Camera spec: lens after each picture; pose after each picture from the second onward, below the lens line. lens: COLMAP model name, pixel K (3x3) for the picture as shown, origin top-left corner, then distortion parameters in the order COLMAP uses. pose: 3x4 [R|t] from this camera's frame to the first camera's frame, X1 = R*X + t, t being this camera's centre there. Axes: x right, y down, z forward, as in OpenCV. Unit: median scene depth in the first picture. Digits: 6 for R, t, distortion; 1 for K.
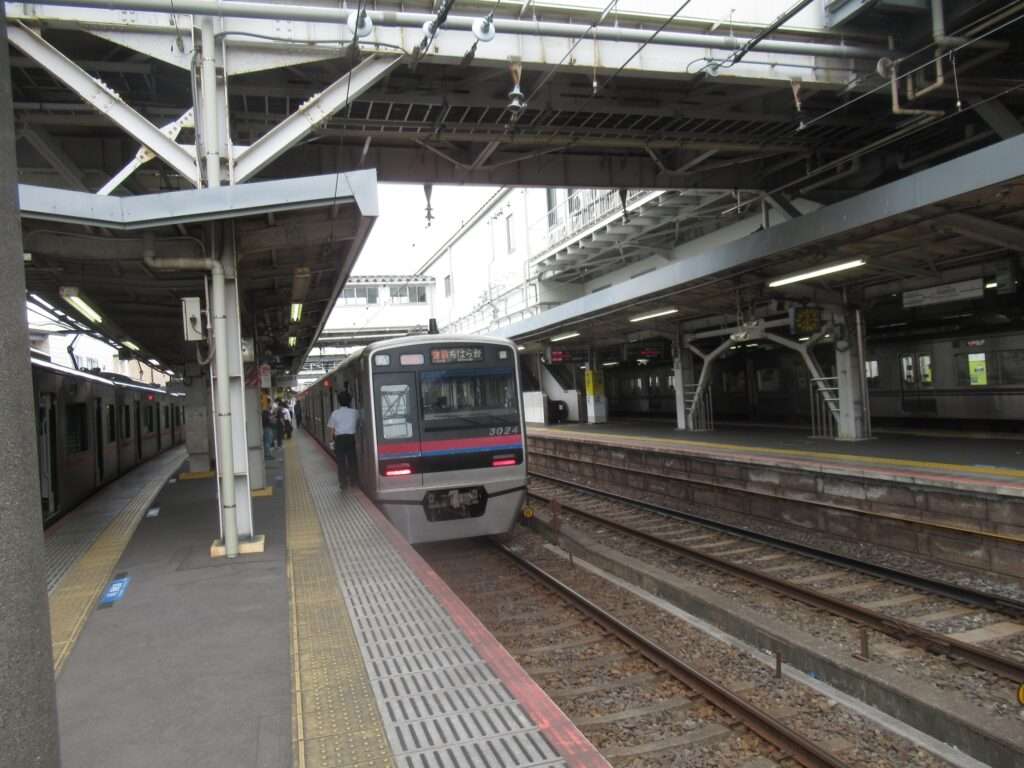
lens RADIAL K [[764.8, 0, 509.2], [0, 764.8, 384.7], [0, 0, 1]] dist [0.000100, 0.003418]
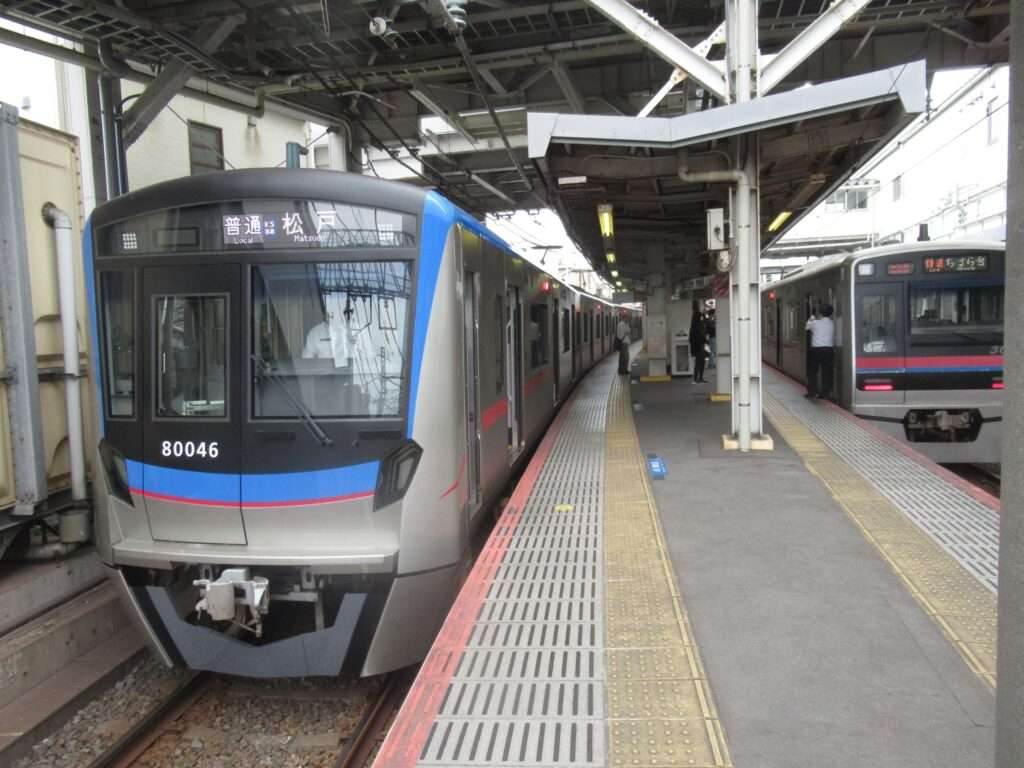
lens RADIAL K [[764.8, 0, 501.8], [0, 764.8, 381.8], [0, 0, 1]] dist [0.000100, 0.003418]
pose [[0.872184, 0.066768, -0.484599, -0.139397], [-0.014475, 0.993730, 0.110863, 0.012196], [0.488963, -0.089679, 0.867682, -0.095201]]
